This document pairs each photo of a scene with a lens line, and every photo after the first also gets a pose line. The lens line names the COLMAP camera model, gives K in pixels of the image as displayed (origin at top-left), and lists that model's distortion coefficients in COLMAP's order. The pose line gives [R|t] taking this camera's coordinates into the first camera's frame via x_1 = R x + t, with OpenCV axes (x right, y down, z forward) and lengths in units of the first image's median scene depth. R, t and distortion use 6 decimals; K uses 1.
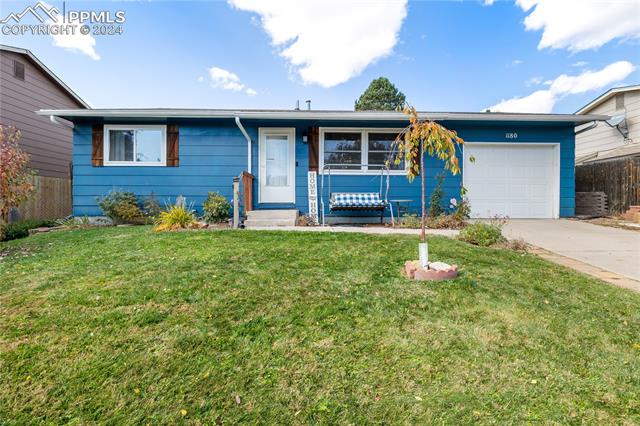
lens RADIAL K [[299.4, 0, 317.6], [0, 299.4, 207.6], [0, 0, 1]] dist [-0.002739, 0.000242]
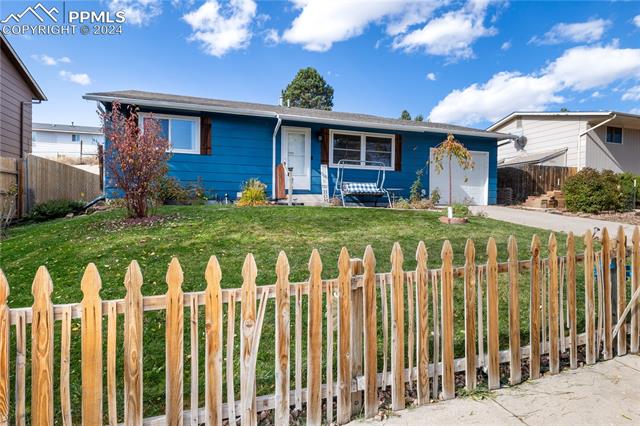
lens RADIAL K [[344.3, 0, 318.4], [0, 344.3, 208.5], [0, 0, 1]] dist [0.001923, -0.001090]
pose [[0.958904, 0.006584, 0.283653, -0.438707], [-0.007244, 0.999973, 0.001276, 0.056984], [-0.283637, -0.003278, 0.958926, -0.348230]]
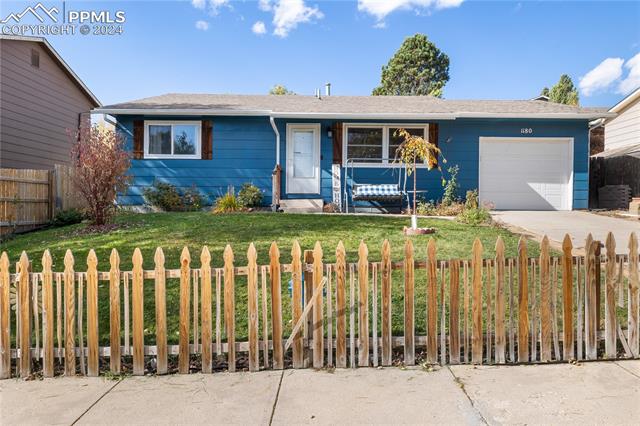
lens RADIAL K [[425.9, 0, 321.9], [0, 425.9, 217.0], [0, 0, 1]] dist [-0.008026, 0.007335]
pose [[0.999822, 0.006694, -0.017622, -0.040316], [-0.006377, 0.999818, 0.017977, 0.040339], [0.017740, -0.017862, 0.999683, -0.526125]]
